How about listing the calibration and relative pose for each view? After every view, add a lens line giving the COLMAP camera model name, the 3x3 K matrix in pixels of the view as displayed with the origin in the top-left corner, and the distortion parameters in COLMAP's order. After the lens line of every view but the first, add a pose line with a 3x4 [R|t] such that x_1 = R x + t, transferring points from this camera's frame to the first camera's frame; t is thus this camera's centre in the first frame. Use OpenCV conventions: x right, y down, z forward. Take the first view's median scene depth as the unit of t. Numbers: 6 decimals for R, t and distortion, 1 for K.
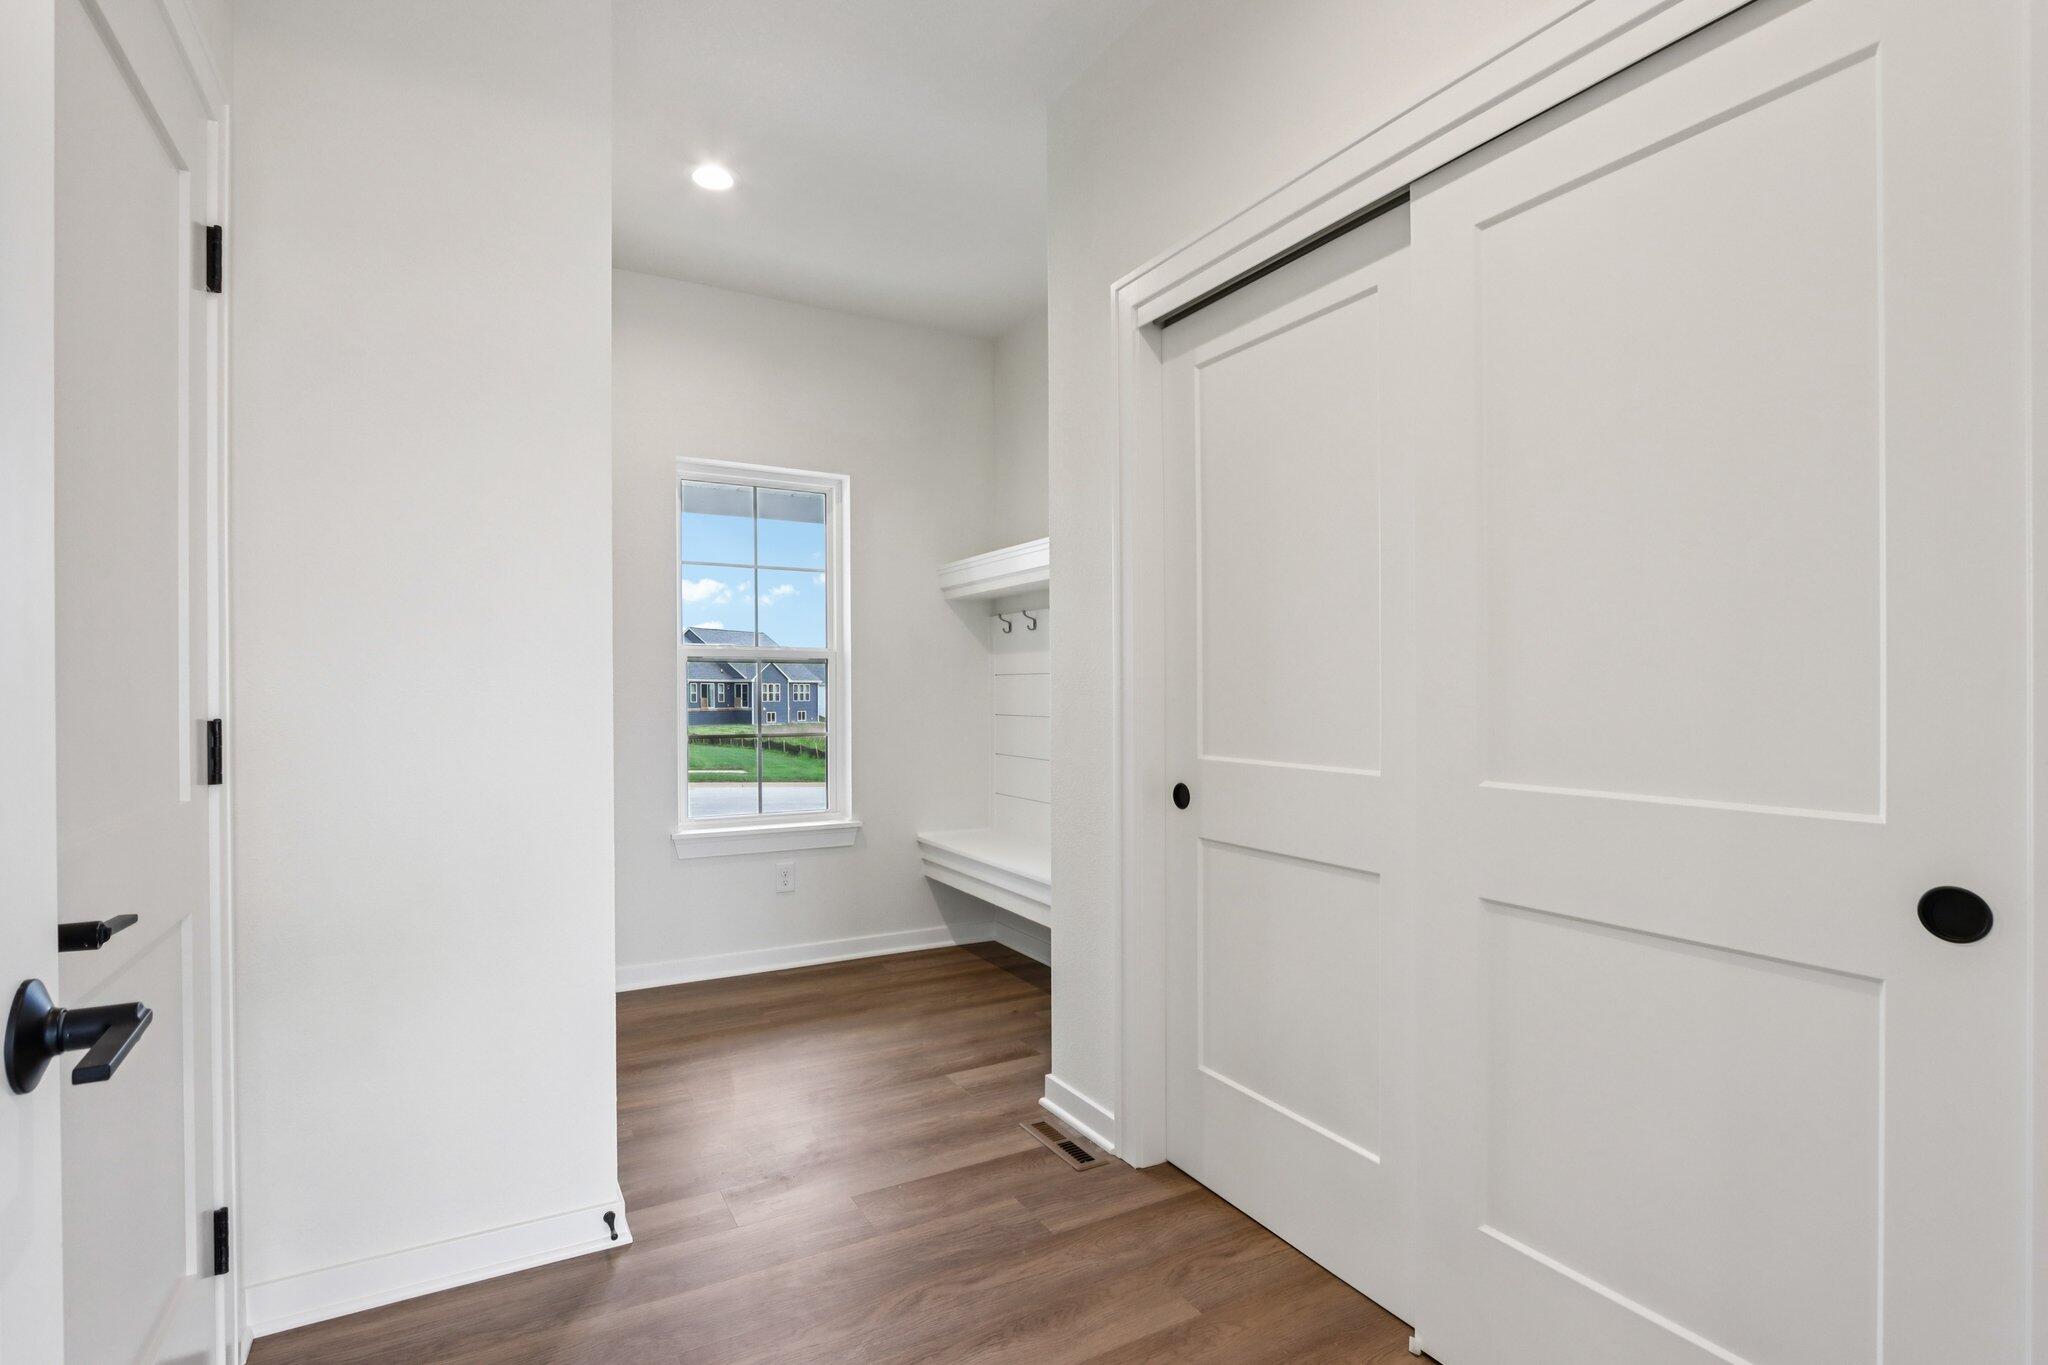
lens RADIAL K [[957.5, 0, 1020.4], [0, 957.5, 692.5], [0, 0, 1]] dist [0.003959, 0.000258]
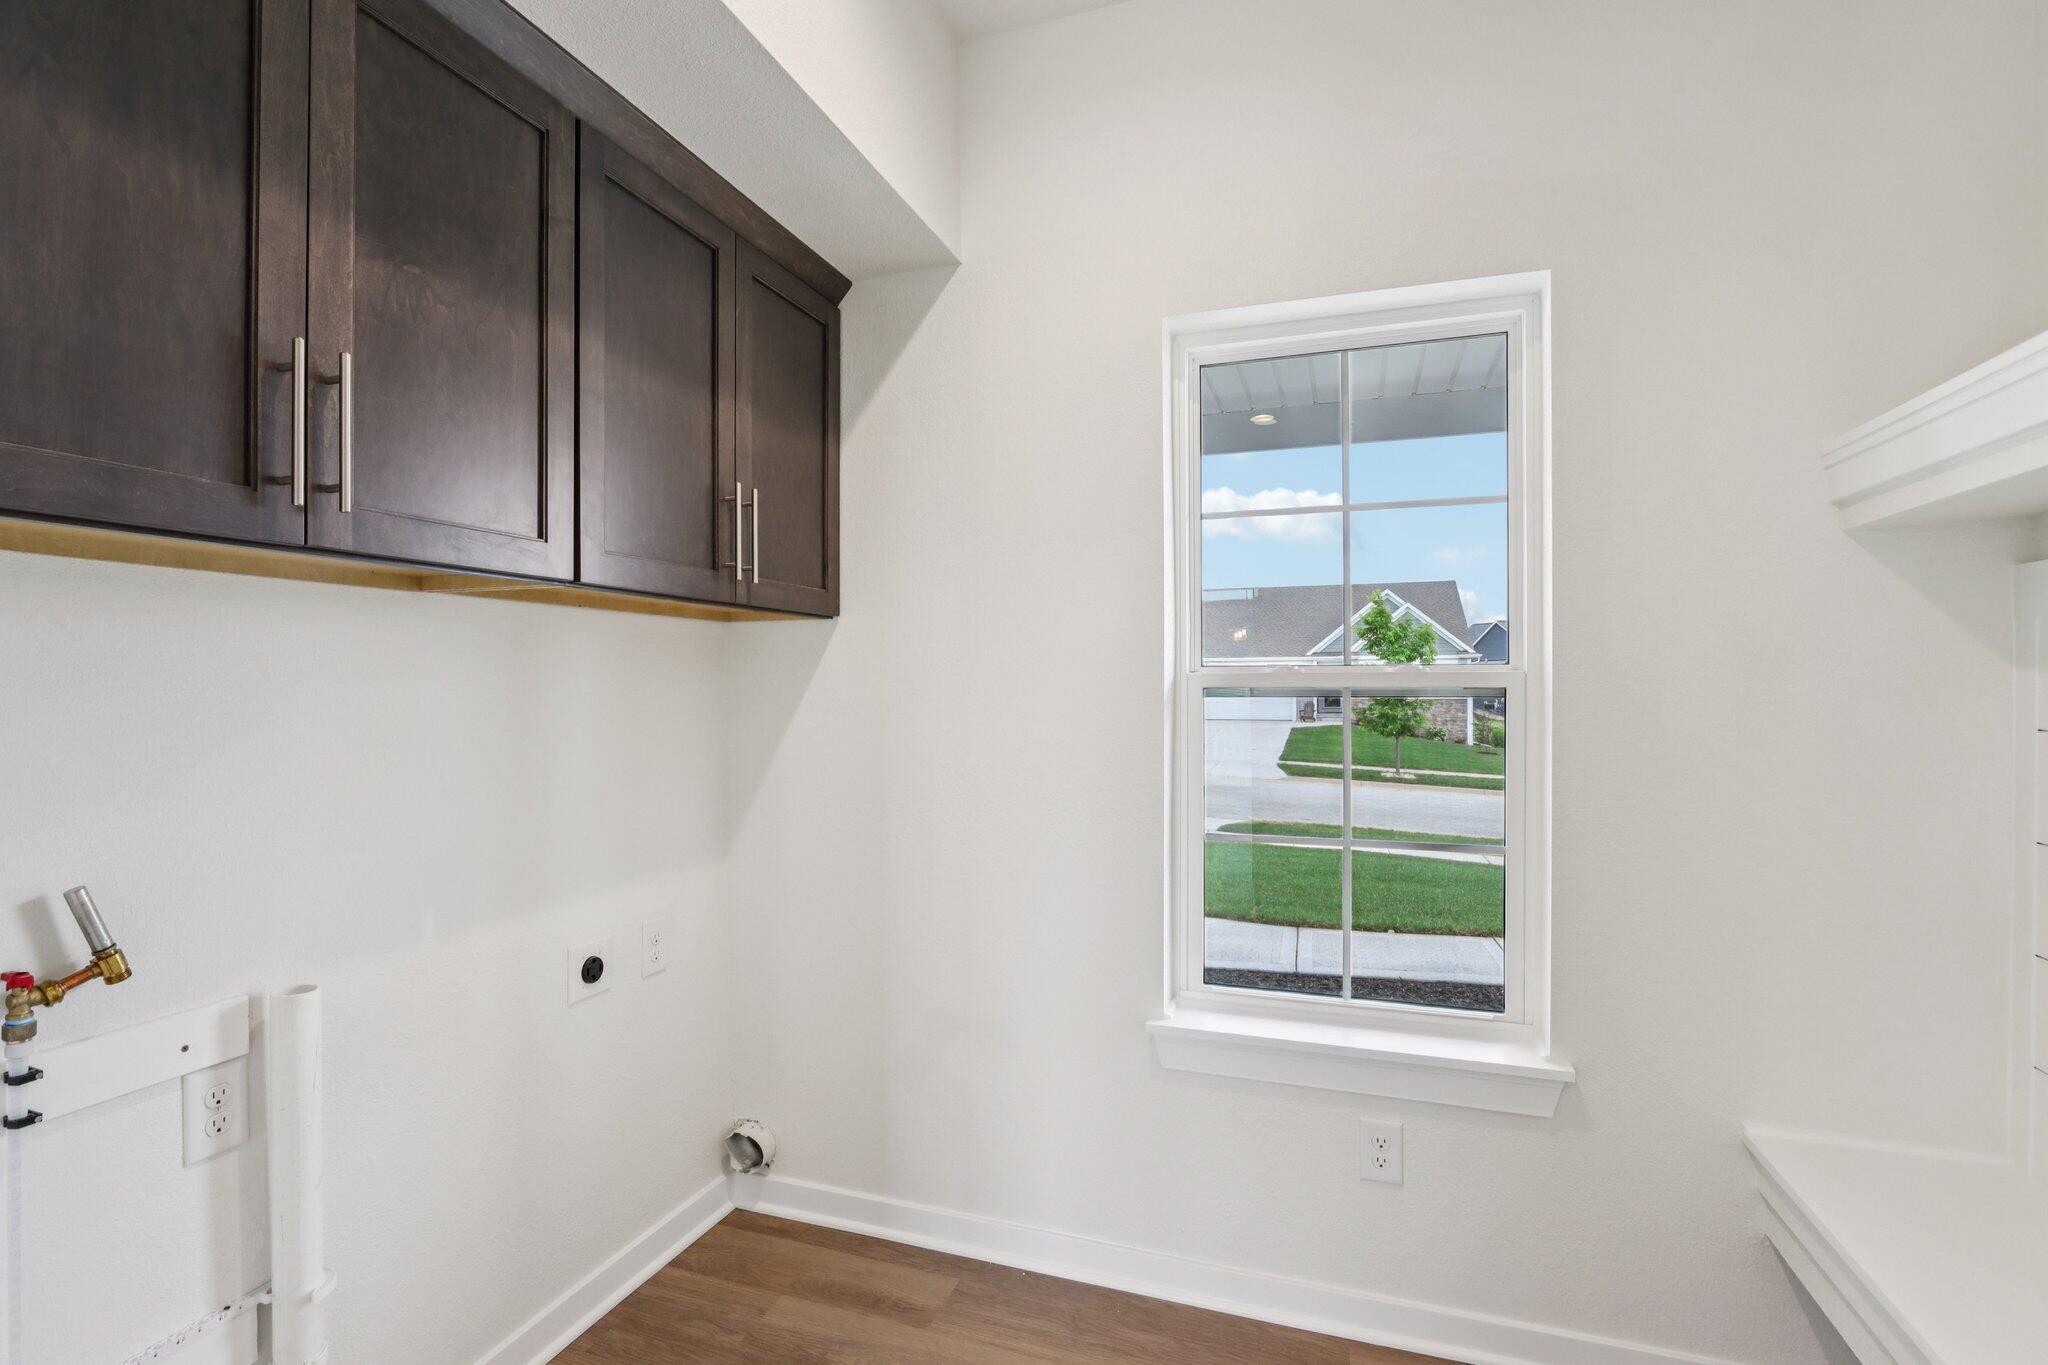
lens RADIAL K [[957.5, 0, 1018.3], [0, 957.5, 692.8], [0, 0, 1]] dist [0.003959, 0.000258]
pose [[0.643159, 0.011030, -0.765653, 0.001638], [0.000114, 0.999895, 0.014501, -0.040839], [0.765732, -0.009414, 0.643090, 0.535906]]
